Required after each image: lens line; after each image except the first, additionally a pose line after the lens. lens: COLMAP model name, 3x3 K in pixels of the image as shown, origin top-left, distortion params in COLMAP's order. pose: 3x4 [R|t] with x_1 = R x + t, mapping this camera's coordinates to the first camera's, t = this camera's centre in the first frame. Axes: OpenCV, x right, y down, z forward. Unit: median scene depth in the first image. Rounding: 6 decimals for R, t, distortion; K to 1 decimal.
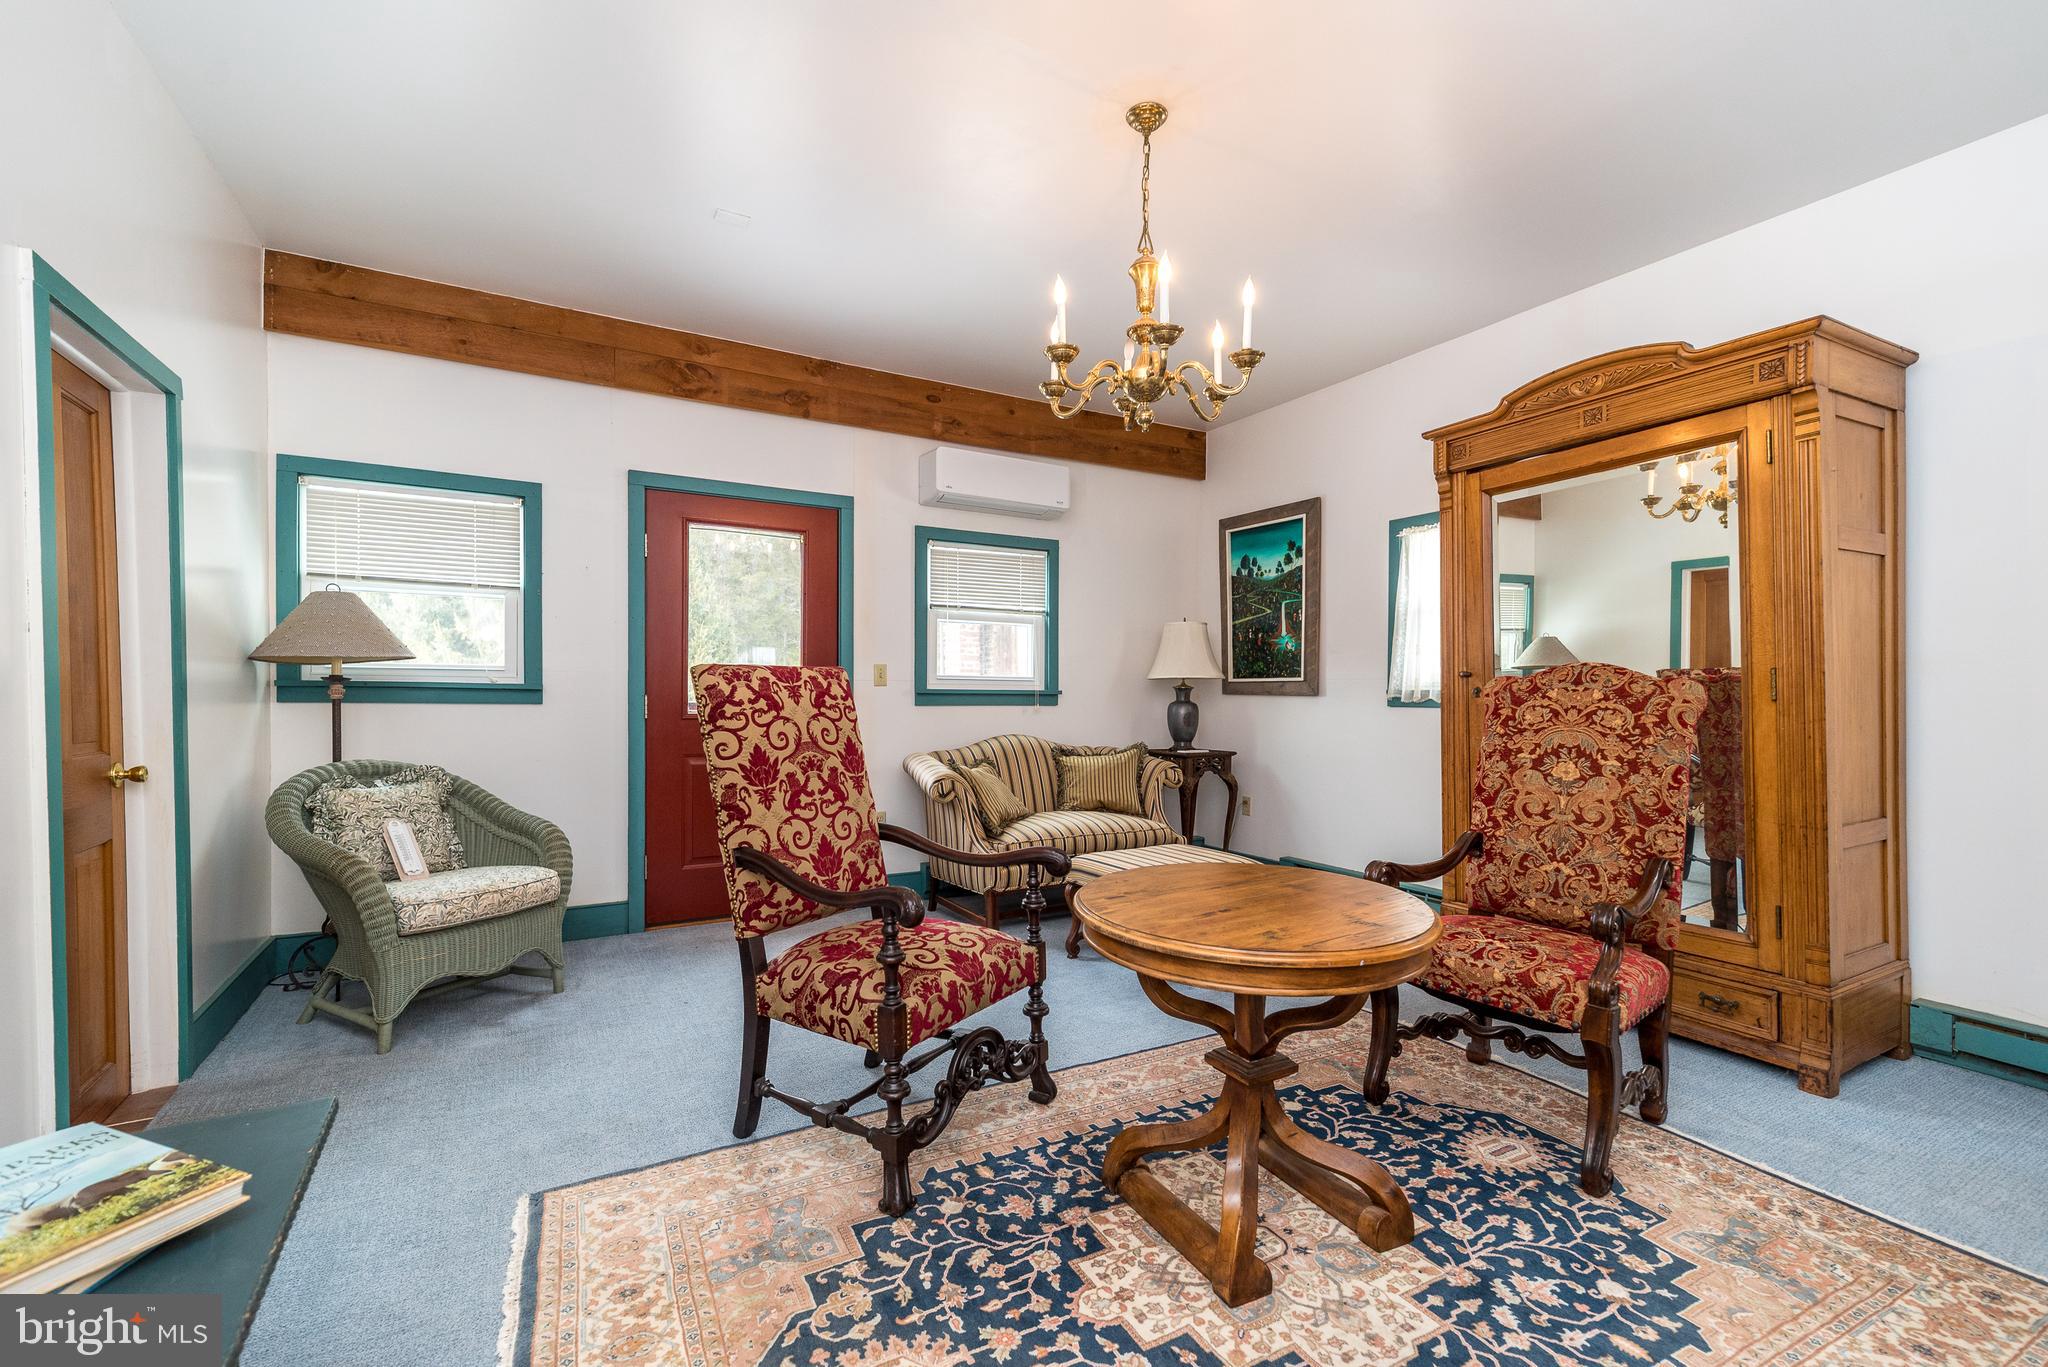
lens RADIAL K [[901.0, 0, 1018.8], [0, 901.0, 683.6], [0, 0, 1]] dist [0.002465, 0.001847]
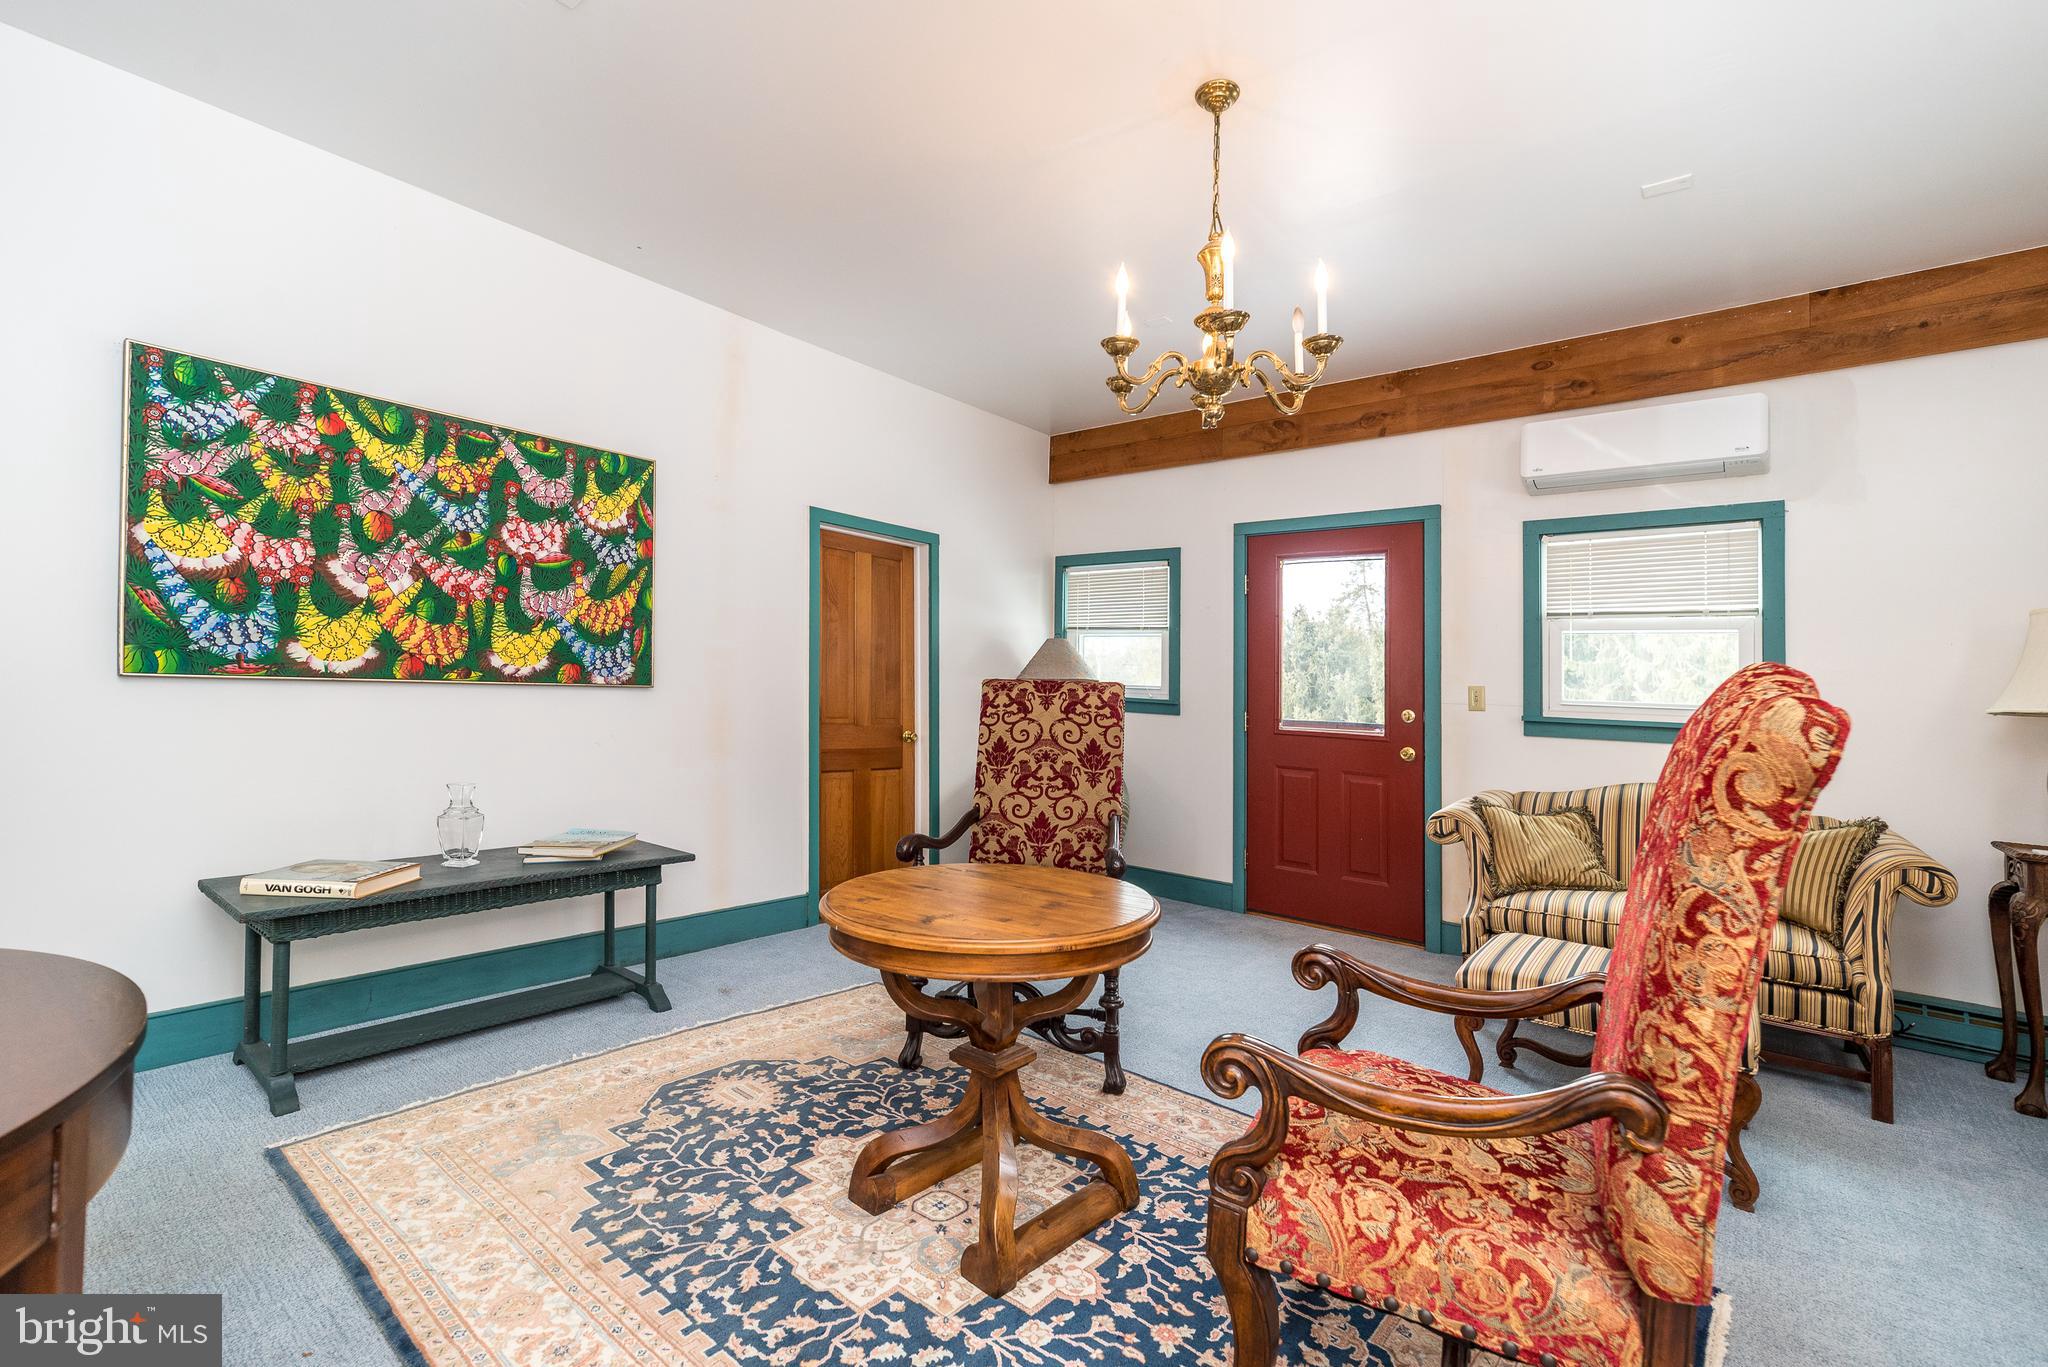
lens RADIAL K [[901.0, 0, 1015.8], [0, 901.0, 685.3], [0, 0, 1]] dist [0.002465, 0.001847]
pose [[0.354776, -0.001851, -0.934950, 0.961186], [-0.030143, 0.999456, -0.013417, 0.006139], [0.934465, 0.032942, 0.354527, 0.499677]]
